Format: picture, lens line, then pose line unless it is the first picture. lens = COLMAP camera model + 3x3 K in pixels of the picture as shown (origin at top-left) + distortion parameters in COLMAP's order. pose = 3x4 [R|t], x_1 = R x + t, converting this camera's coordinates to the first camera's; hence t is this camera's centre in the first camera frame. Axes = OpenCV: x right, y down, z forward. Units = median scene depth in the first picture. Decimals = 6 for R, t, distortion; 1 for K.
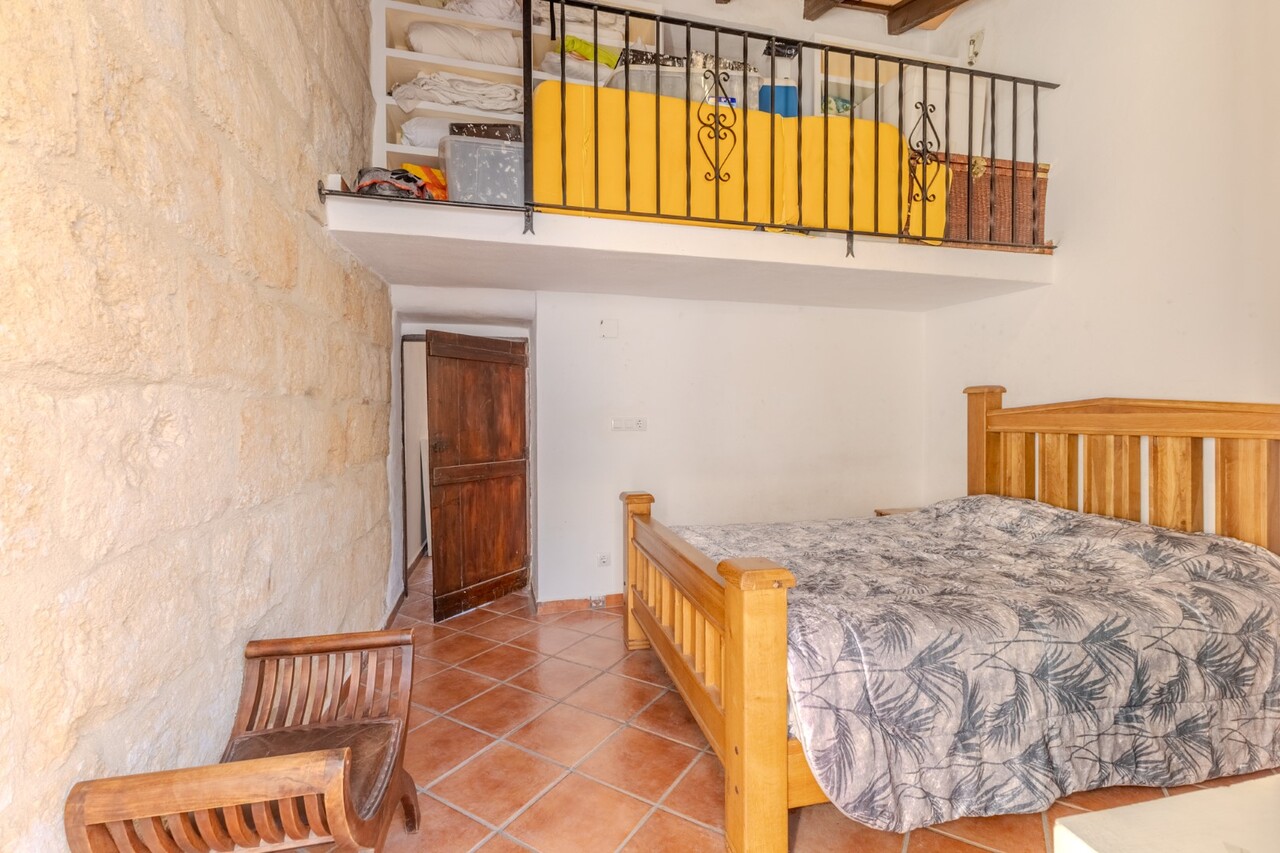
lens RADIAL K [[550.8, 0, 642.0], [0, 550.8, 426.2], [0, 0, 1]] dist [0.011743, -0.003142]
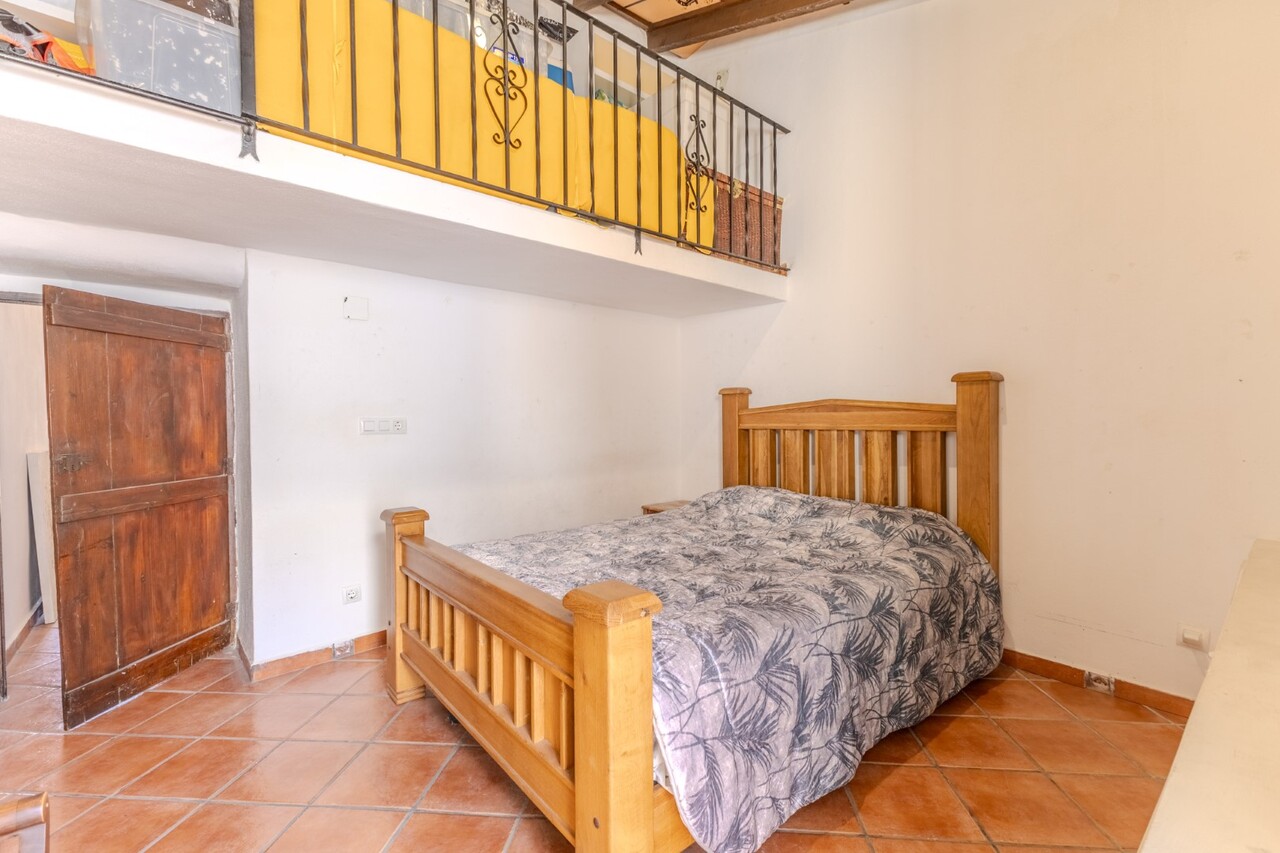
lens RADIAL K [[550.8, 0, 641.1], [0, 550.8, 425.1], [0, 0, 1]] dist [0.011743, -0.003142]
pose [[0.895323, -0.011179, 0.445278, -0.065130], [0.012646, 0.999920, -0.000323, 0.000252], [-0.445239, 0.005920, 0.895392, 0.121648]]
